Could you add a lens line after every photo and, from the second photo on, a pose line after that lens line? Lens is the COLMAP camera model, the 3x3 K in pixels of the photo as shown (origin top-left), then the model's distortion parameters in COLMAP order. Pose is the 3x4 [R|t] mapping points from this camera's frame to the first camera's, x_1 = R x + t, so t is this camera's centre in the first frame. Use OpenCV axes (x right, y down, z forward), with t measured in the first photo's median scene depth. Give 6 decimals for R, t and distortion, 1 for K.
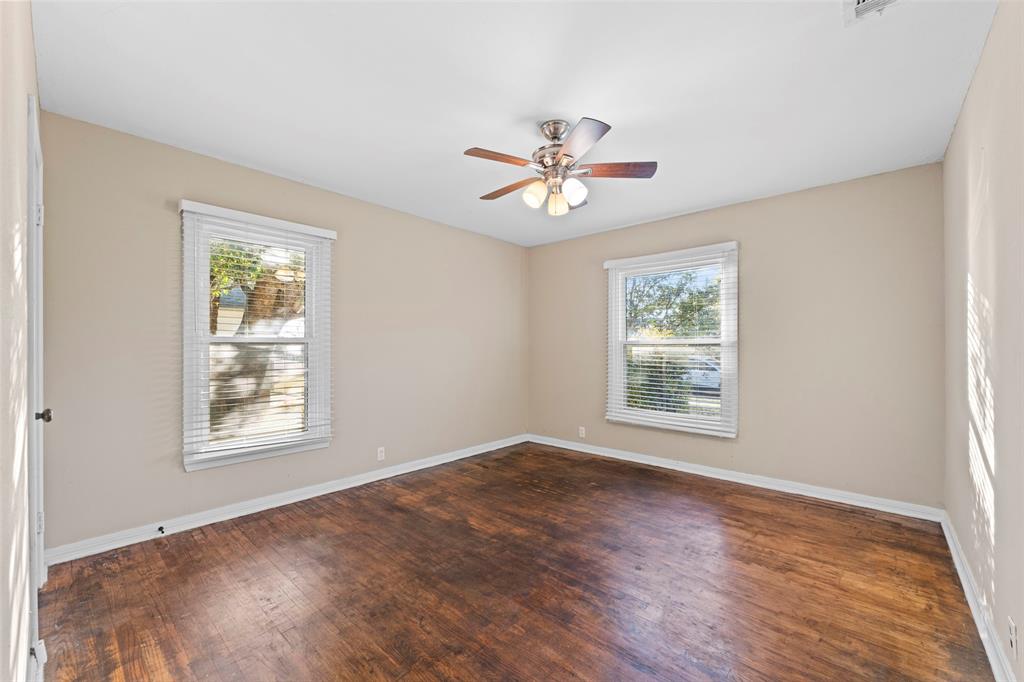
lens RADIAL K [[412.0, 0, 502.4], [0, 412.0, 346.6], [0, 0, 1]] dist [-0.000786, -0.000267]
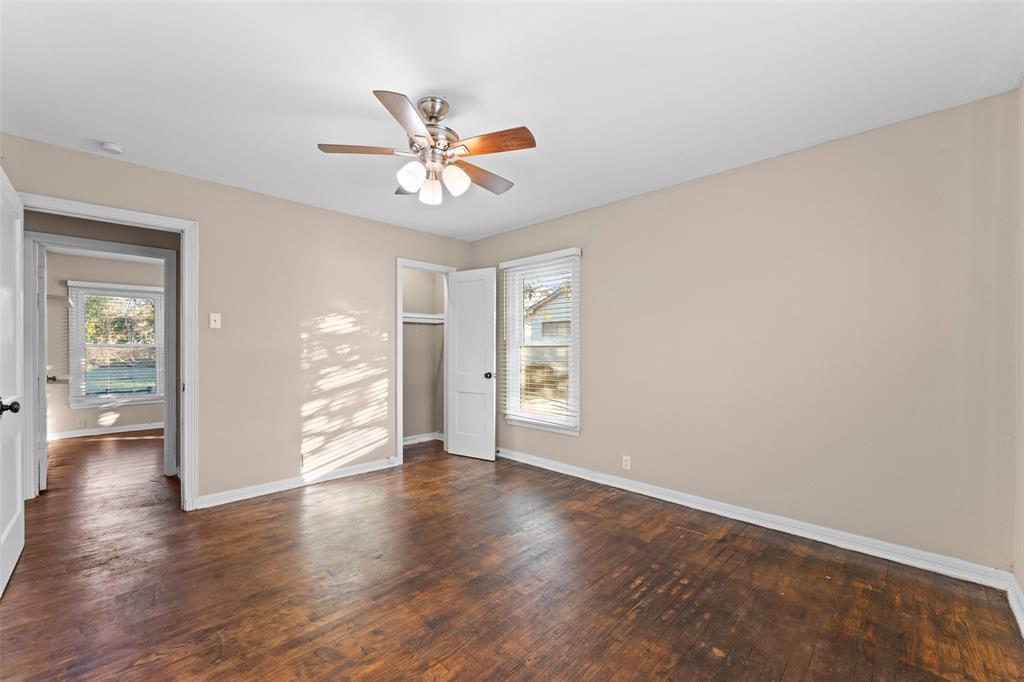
lens RADIAL K [[412.0, 0, 502.4], [0, 412.0, 346.6], [0, 0, 1]] dist [-0.000786, -0.000267]
pose [[-0.048588, -0.005538, -0.998804, 0.695373], [0.004481, 0.999973, -0.005763, -0.001514], [0.998809, -0.004756, -0.048562, 0.800665]]
